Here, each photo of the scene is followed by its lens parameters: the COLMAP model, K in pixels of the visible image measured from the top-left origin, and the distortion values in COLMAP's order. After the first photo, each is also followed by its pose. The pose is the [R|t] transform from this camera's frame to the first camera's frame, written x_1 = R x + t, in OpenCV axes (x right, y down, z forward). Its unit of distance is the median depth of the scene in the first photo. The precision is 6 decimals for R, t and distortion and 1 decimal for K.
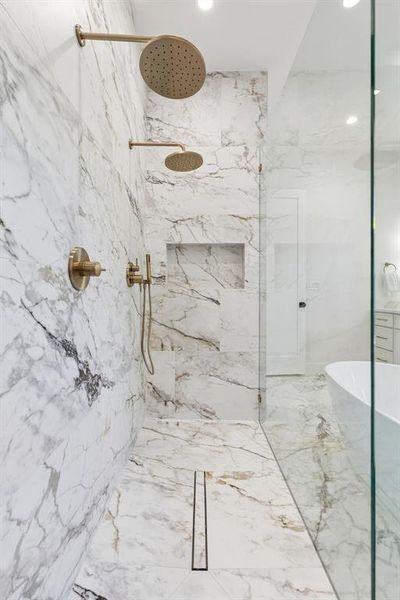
lens RADIAL K [[267.6, 0, 197.2], [0, 267.6, 286.1], [0, 0, 1]] dist [-0.000801, 0.000164]
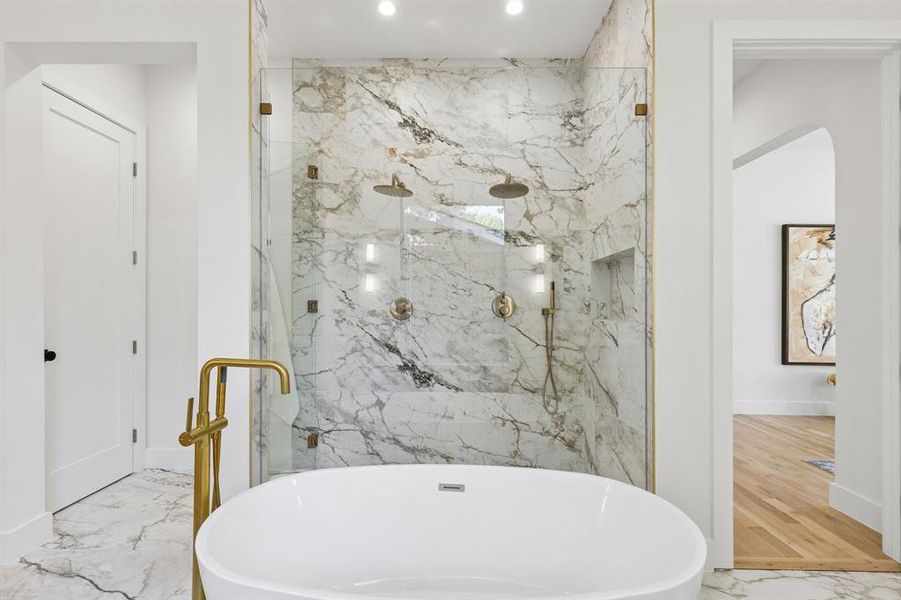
lens RADIAL K [[410.4, 0, 453.2], [0, 410.4, 302.0], [0, 0, 1]] dist [0.014268, -0.002099]
pose [[0.008220, -0.015619, -0.999844, 1.890027], [0.011178, 0.999817, -0.015527, -0.048563], [0.999904, -0.011049, 0.008393, 1.025391]]
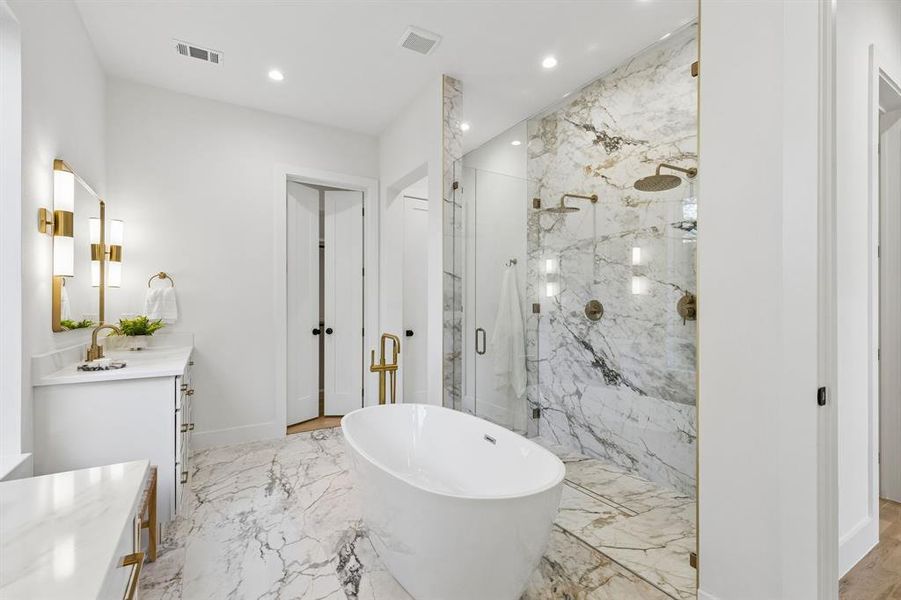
lens RADIAL K [[410.4, 0, 444.3], [0, 410.4, 304.5], [0, 0, 1]] dist [0.014268, -0.002099]
pose [[-0.851828, -0.010683, -0.523713, 1.700906], [0.002786, 0.999685, -0.024924, -0.025398], [0.523814, -0.022690, -0.851530, 2.378646]]
